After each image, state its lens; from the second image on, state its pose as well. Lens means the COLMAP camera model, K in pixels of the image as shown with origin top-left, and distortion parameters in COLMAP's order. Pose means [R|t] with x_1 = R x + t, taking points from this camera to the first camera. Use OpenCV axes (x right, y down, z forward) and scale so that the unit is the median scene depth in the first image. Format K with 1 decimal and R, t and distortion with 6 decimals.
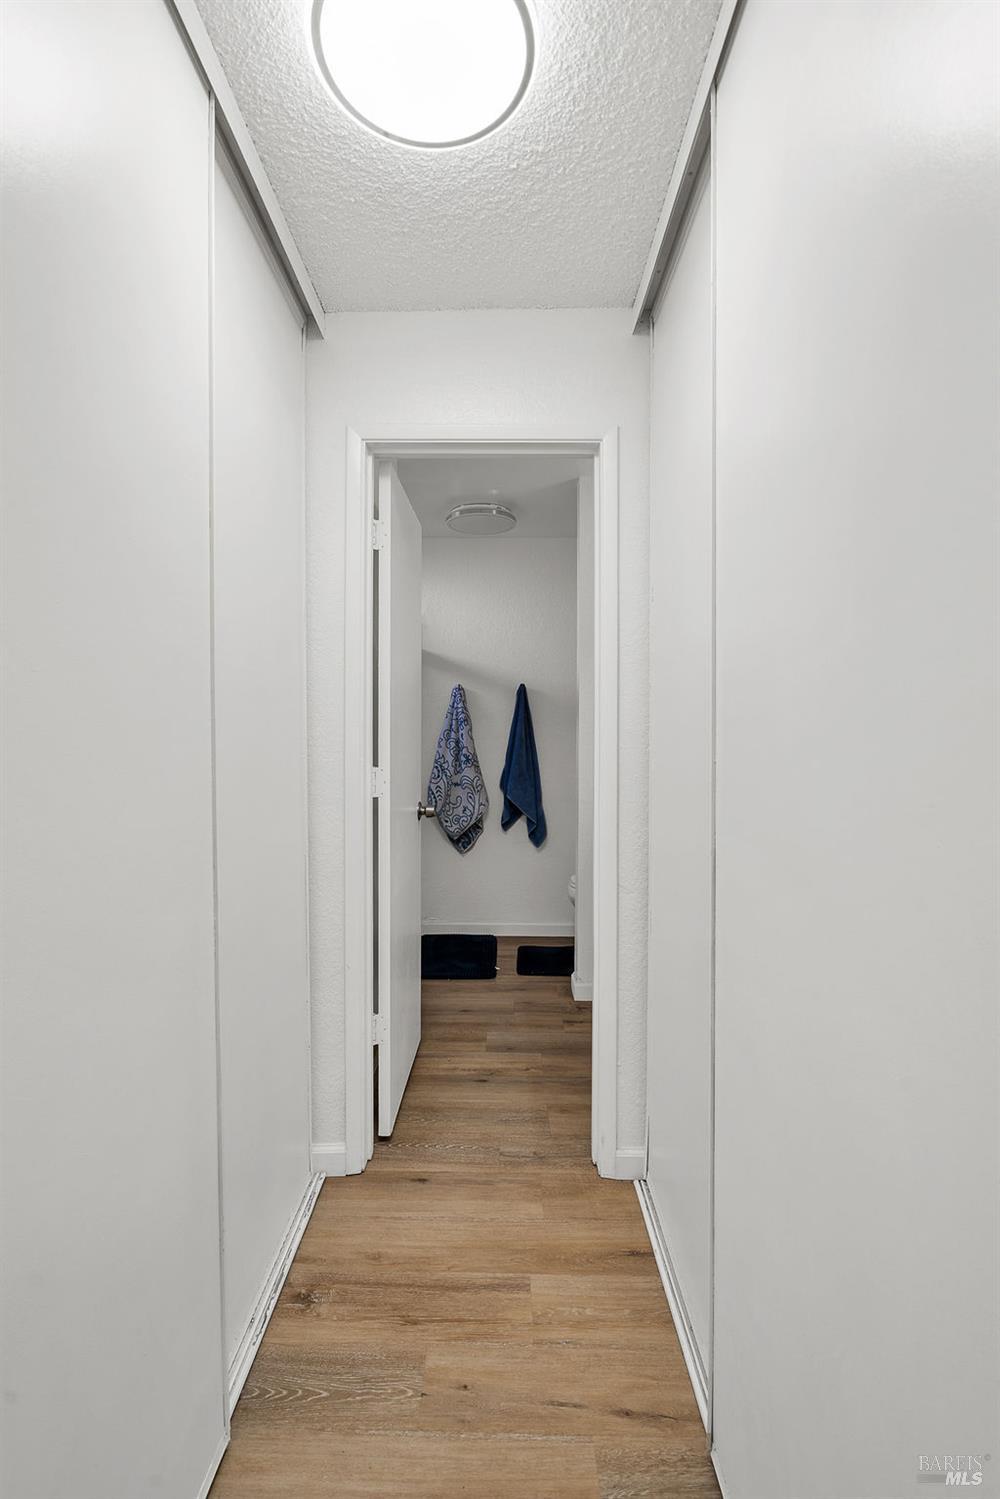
lens RADIAL K [[690.0, 0, 498.9], [0, 690.0, 744.5], [0, 0, 1]] dist [0.001392, 0.000116]
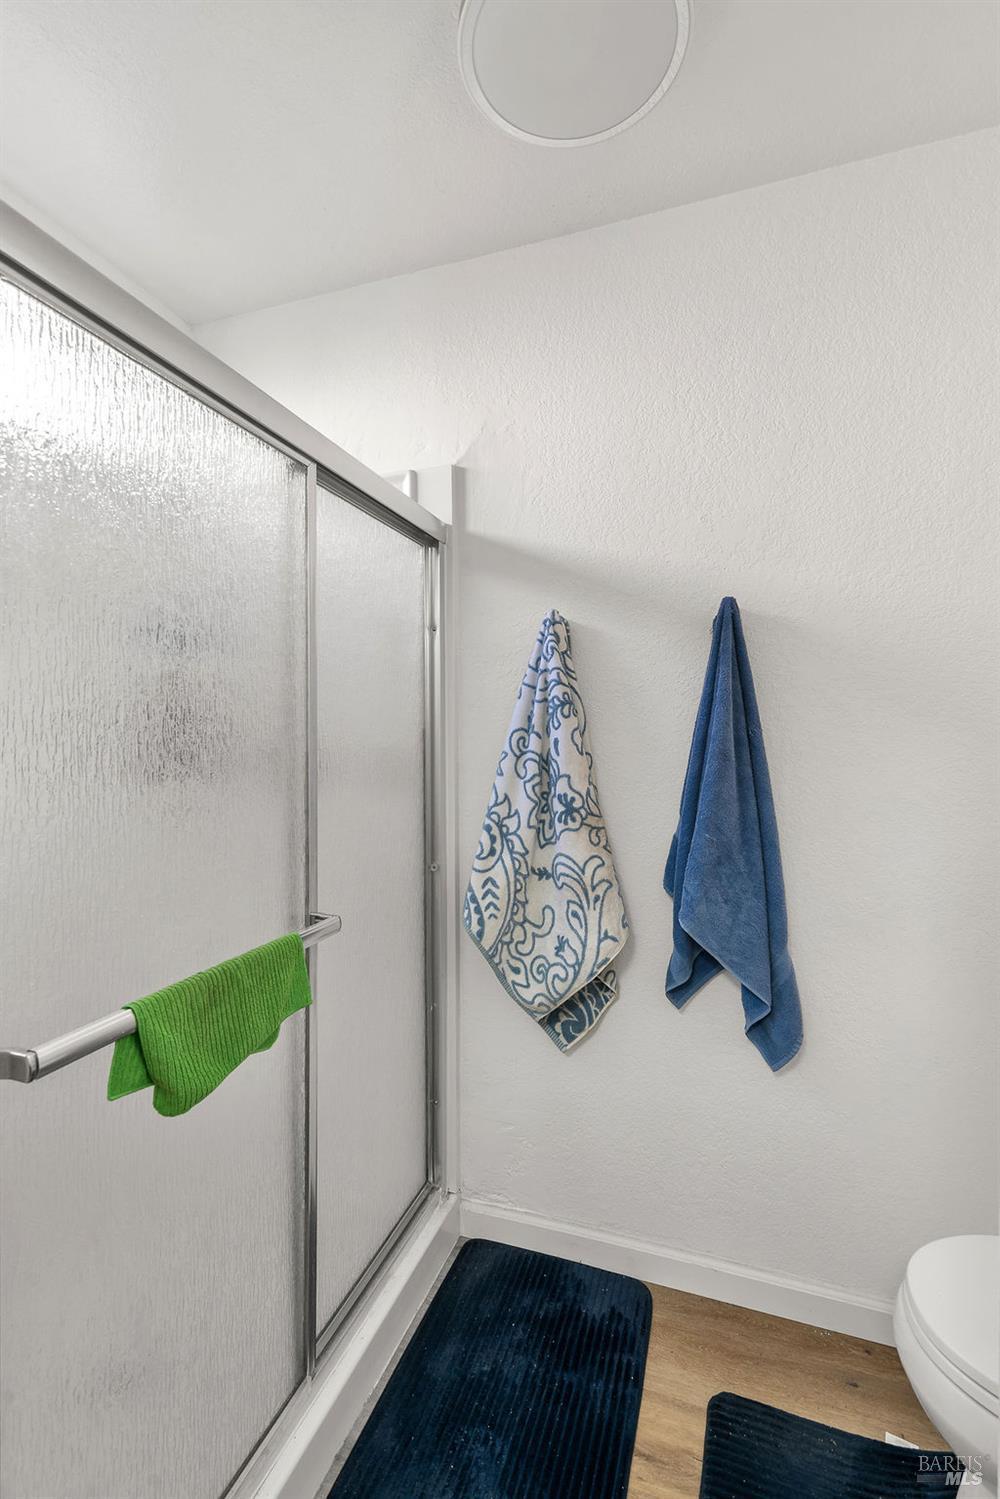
lens RADIAL K [[690.0, 0, 496.7], [0, 690.0, 747.5], [0, 0, 1]] dist [0.001392, 0.000116]
pose [[0.951307, 0.004630, -0.308212, 0.030284], [-0.013670, 0.999537, -0.027176, -0.000646], [0.307943, 0.030066, 0.950930, 0.634223]]
